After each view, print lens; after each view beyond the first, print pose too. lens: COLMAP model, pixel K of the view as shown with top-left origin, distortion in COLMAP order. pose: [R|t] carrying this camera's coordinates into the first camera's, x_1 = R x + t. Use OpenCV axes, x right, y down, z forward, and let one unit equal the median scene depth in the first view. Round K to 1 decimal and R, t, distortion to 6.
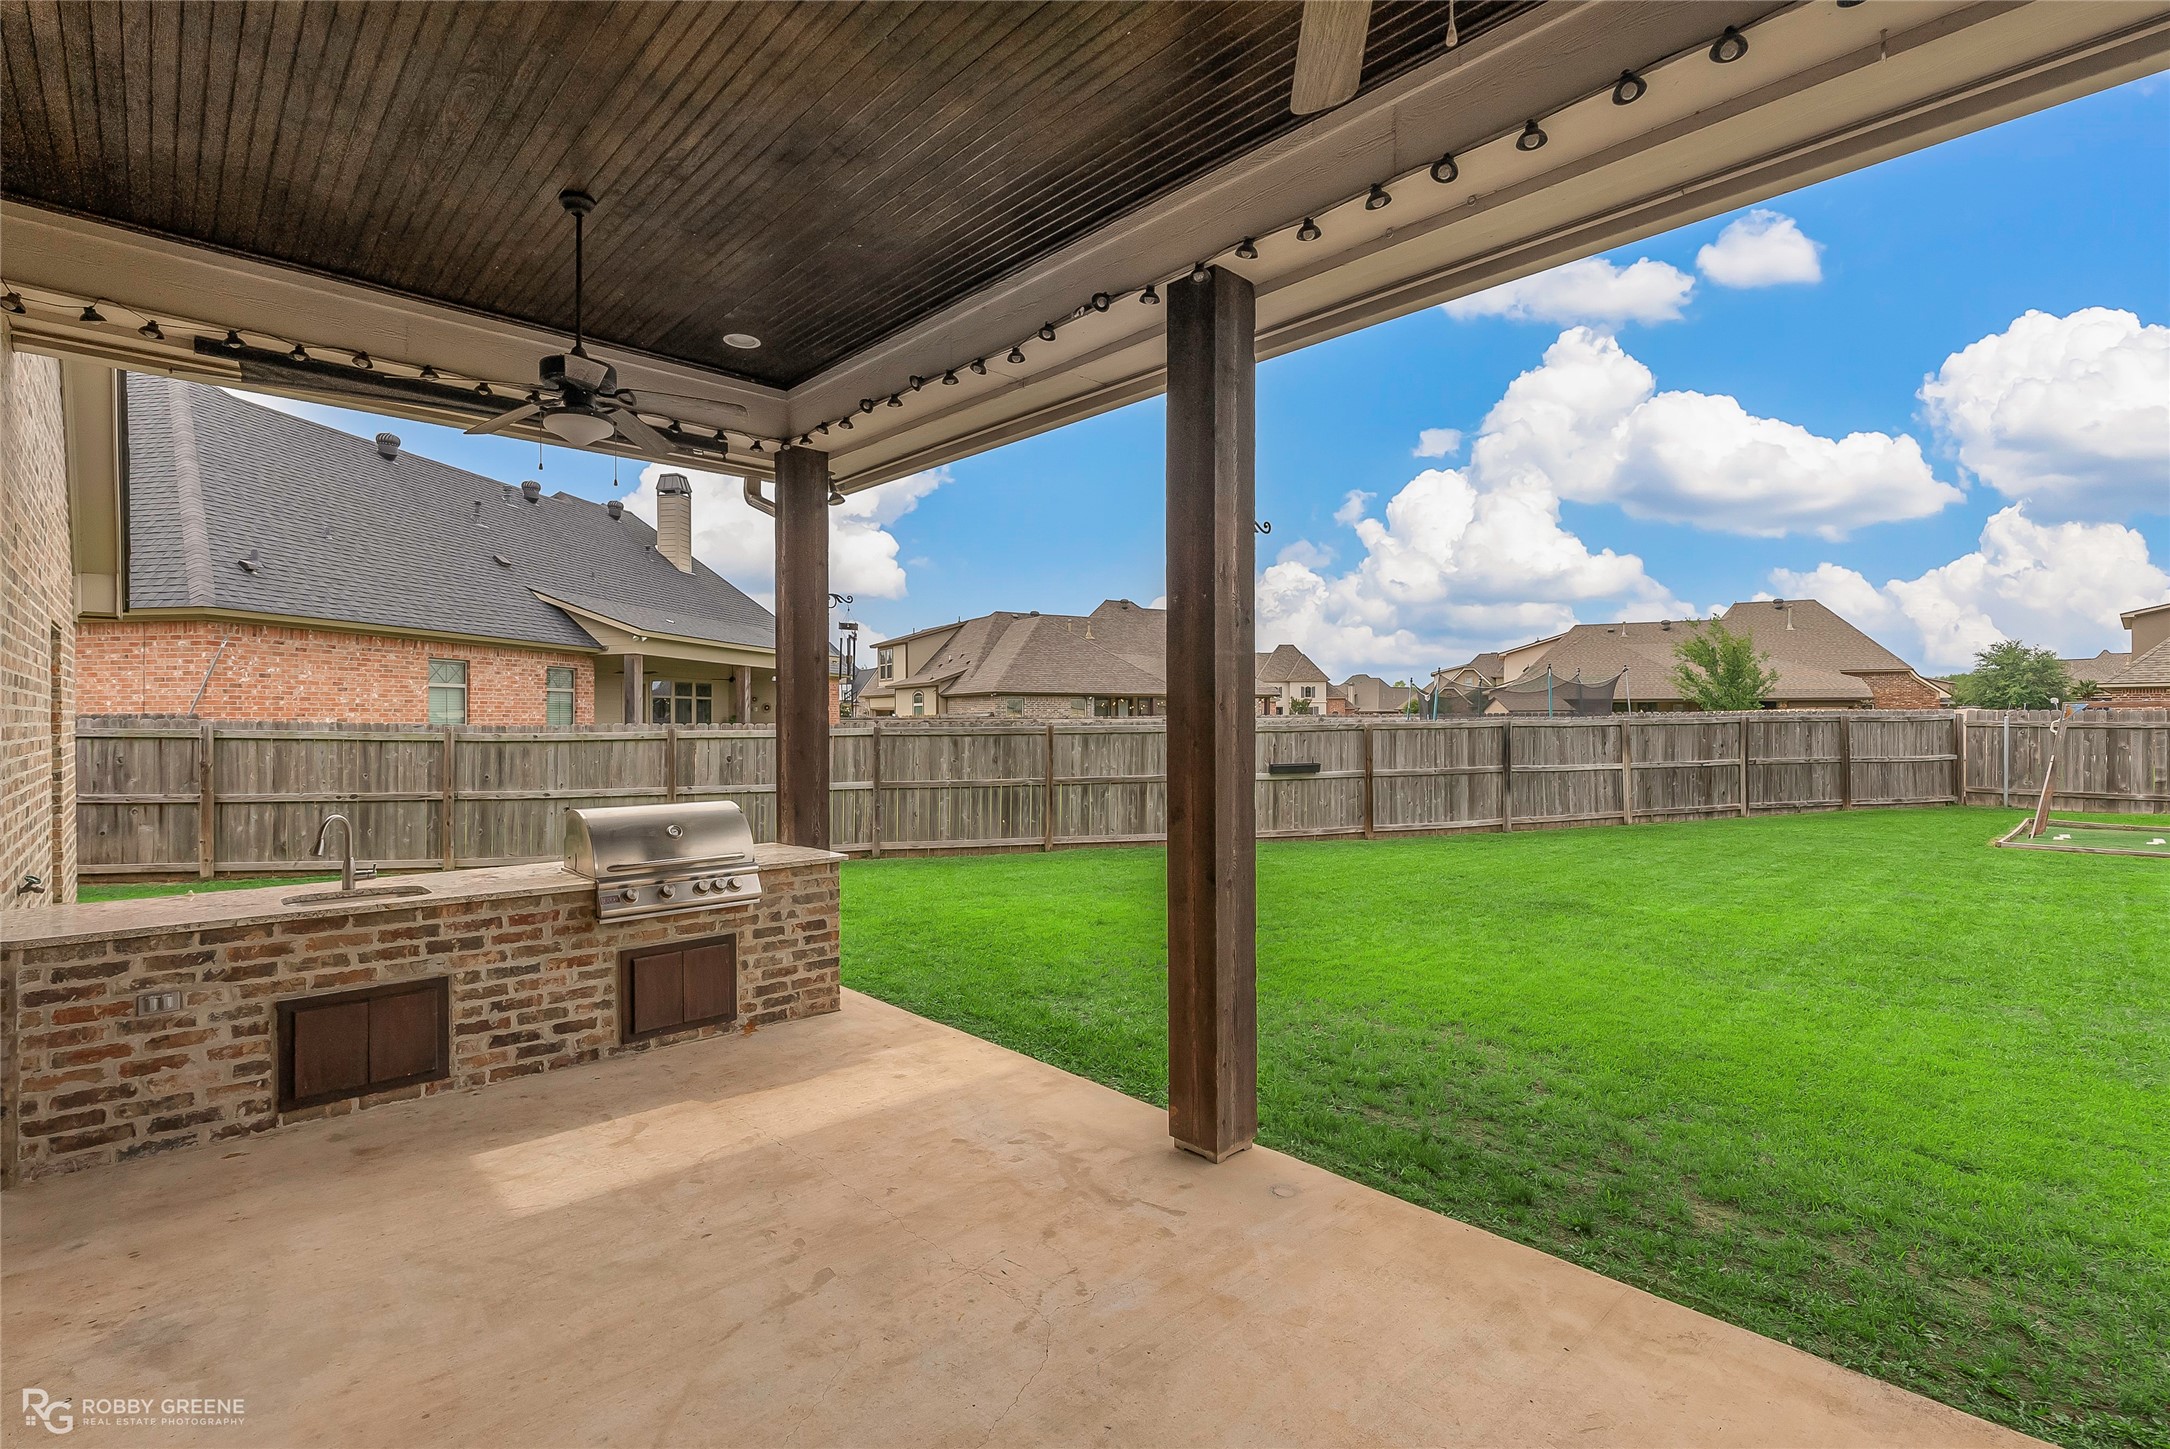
lens RADIAL K [[1003.6, 0, 1091.0], [0, 1003.6, 721.5], [0, 0, 1]] dist [-0.003171, 0.000819]
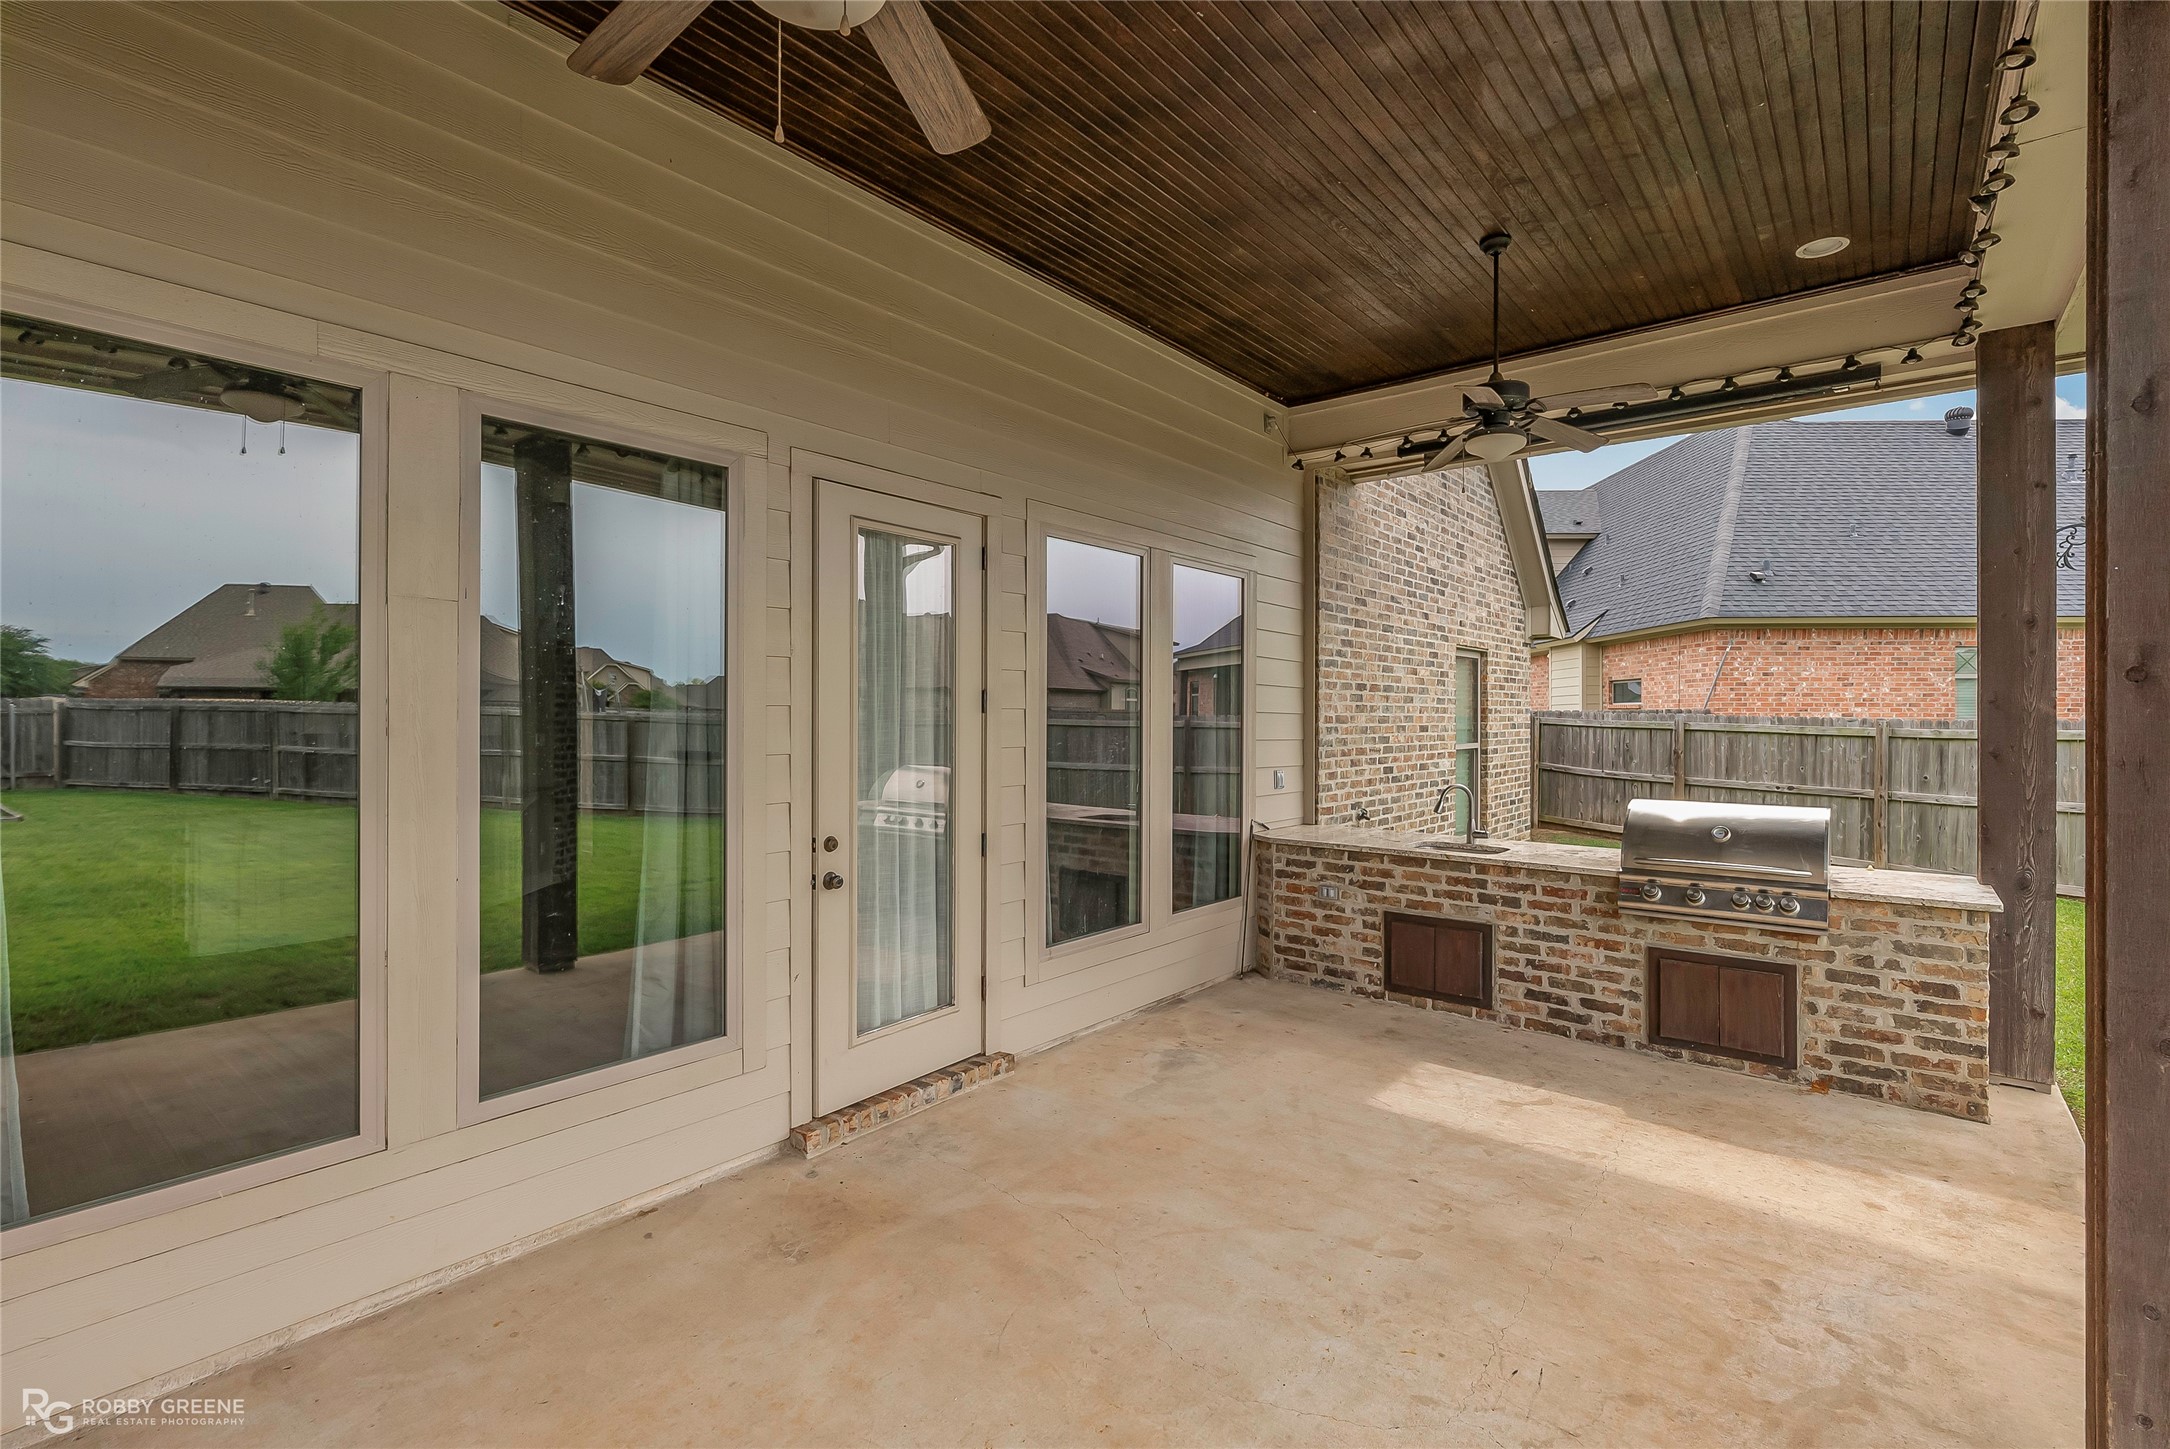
lens RADIAL K [[990.5, 0, 1091.0], [0, 990.5, 717.5], [0, 0, 1]] dist [-0.001498, 0.000308]
pose [[0.121876, 0.002806, -0.992541, 0.443268], [-0.004282, 0.999988, 0.002301, 0.006101], [0.992536, 0.003970, 0.121887, 0.359876]]
